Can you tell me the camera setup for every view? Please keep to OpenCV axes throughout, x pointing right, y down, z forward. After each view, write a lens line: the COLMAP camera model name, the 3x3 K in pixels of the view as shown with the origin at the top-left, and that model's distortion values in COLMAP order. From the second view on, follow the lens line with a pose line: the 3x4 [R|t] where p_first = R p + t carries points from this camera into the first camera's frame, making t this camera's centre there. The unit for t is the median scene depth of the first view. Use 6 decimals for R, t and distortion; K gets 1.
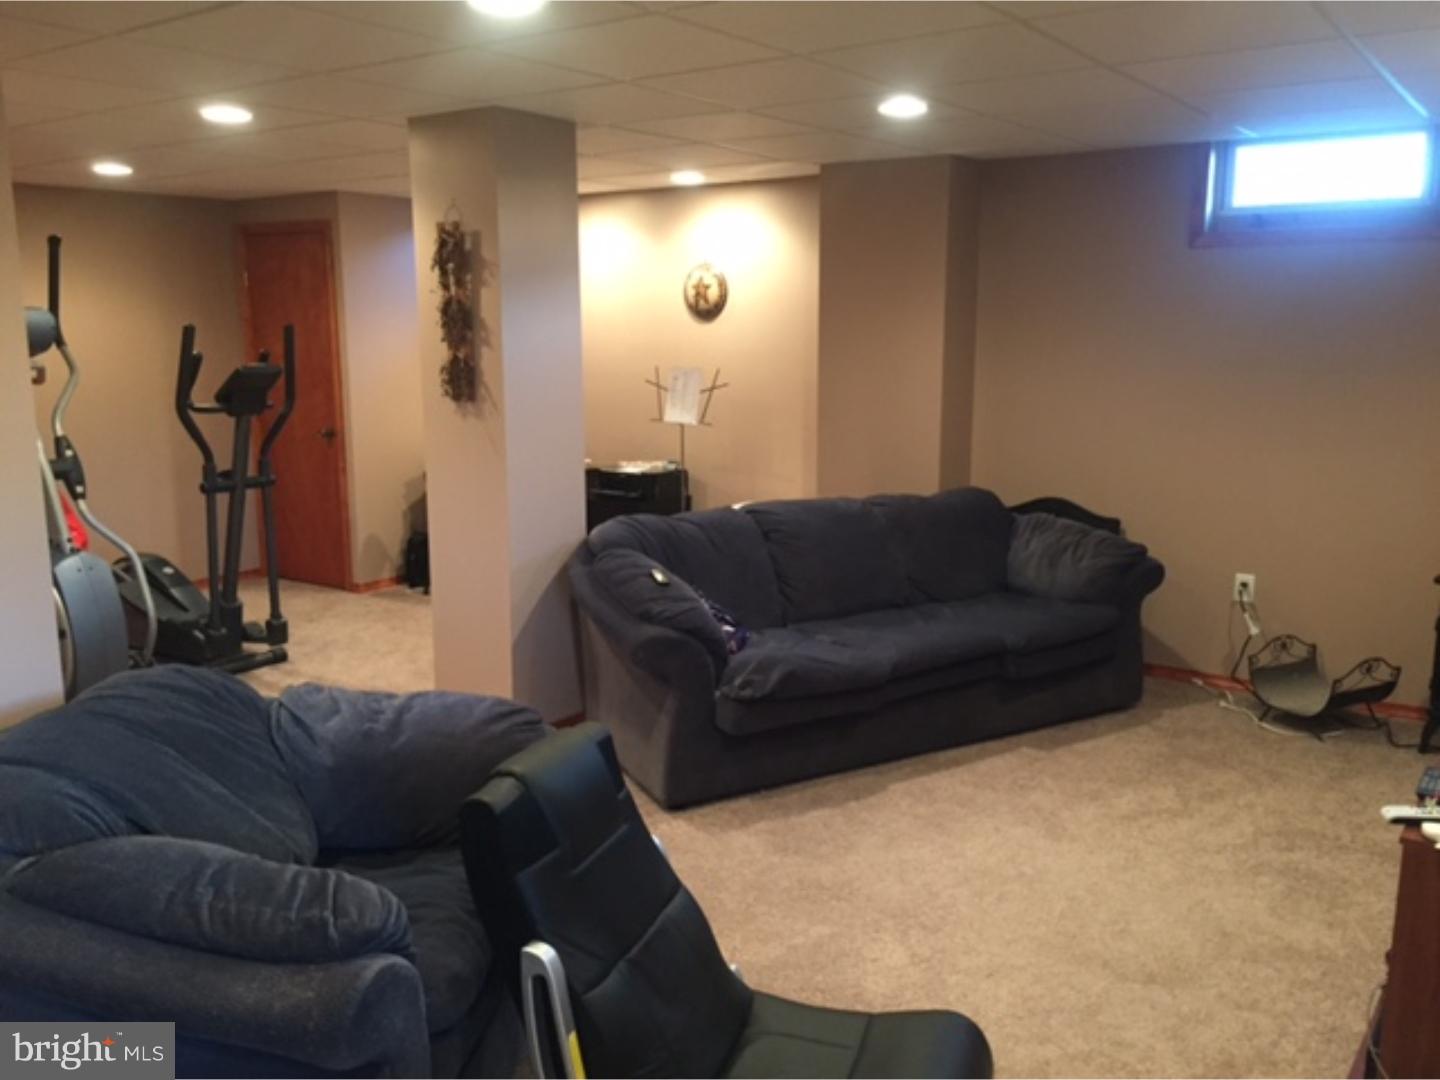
lens RADIAL K [[1235.0, 0, 725.0], [0, 1235.0, 537.6], [0, 0, 1]] dist [0.071777, -0.080167]
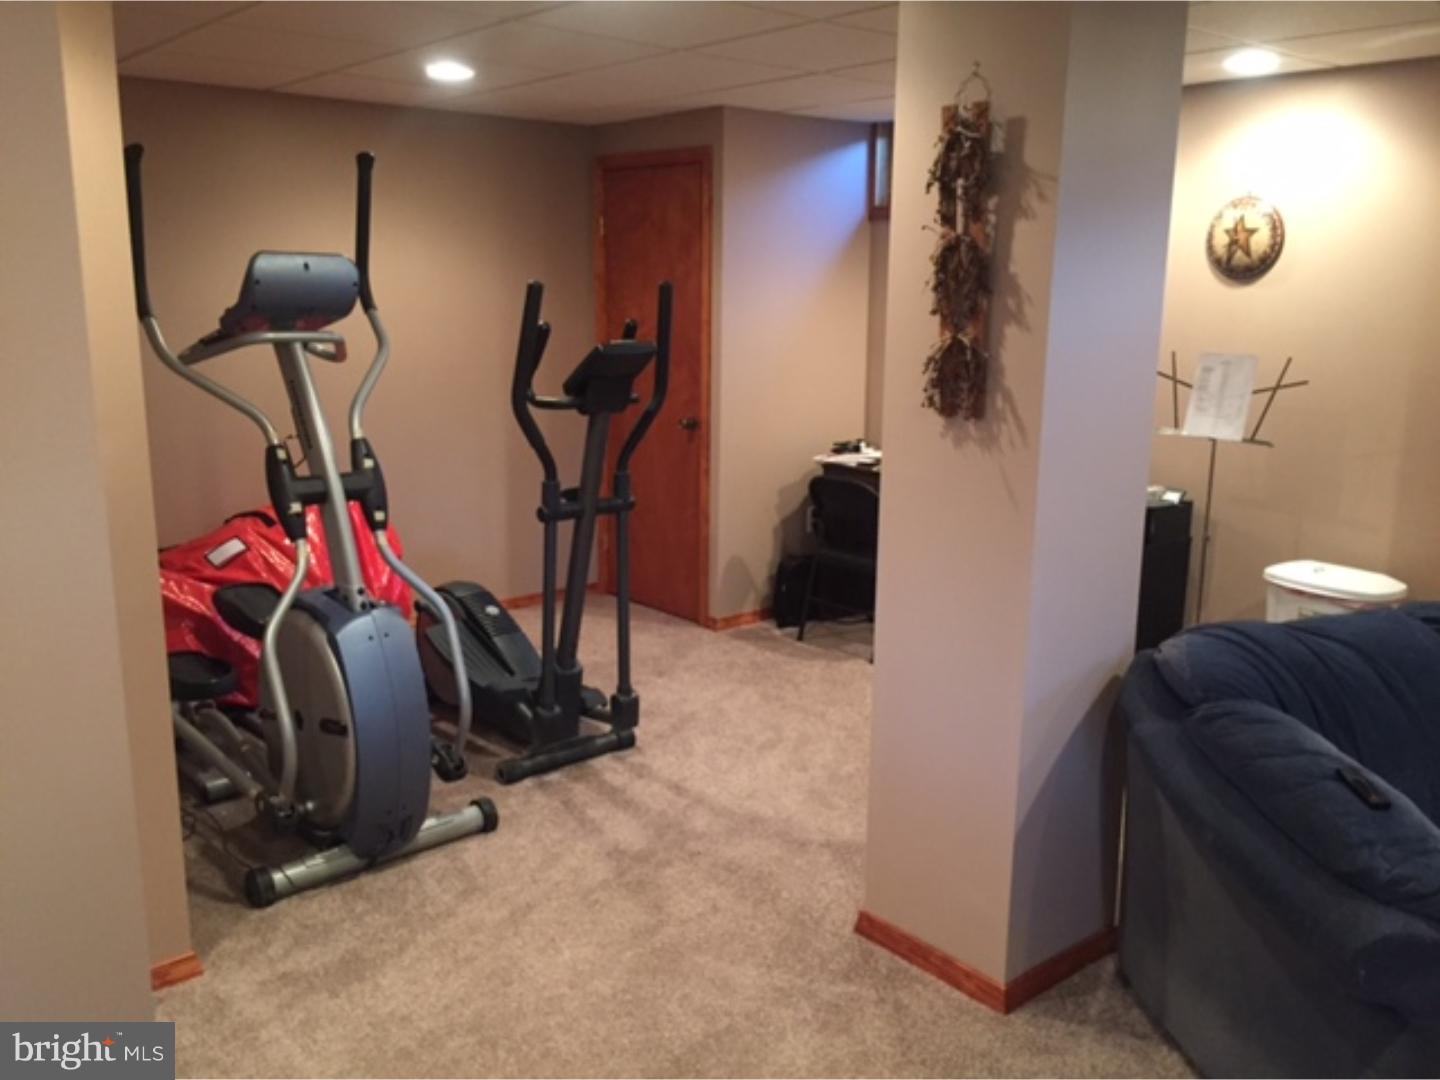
lens RADIAL K [[1235.0, 0, 722.4], [0, 1235.0, 540.0], [0, 0, 1]] dist [0.071777, -0.080167]
pose [[0.968855, 0.064029, -0.239207, -0.144316], [-0.056456, 0.997667, 0.038387, -0.056049], [0.241107, -0.023687, 0.970209, 0.330621]]
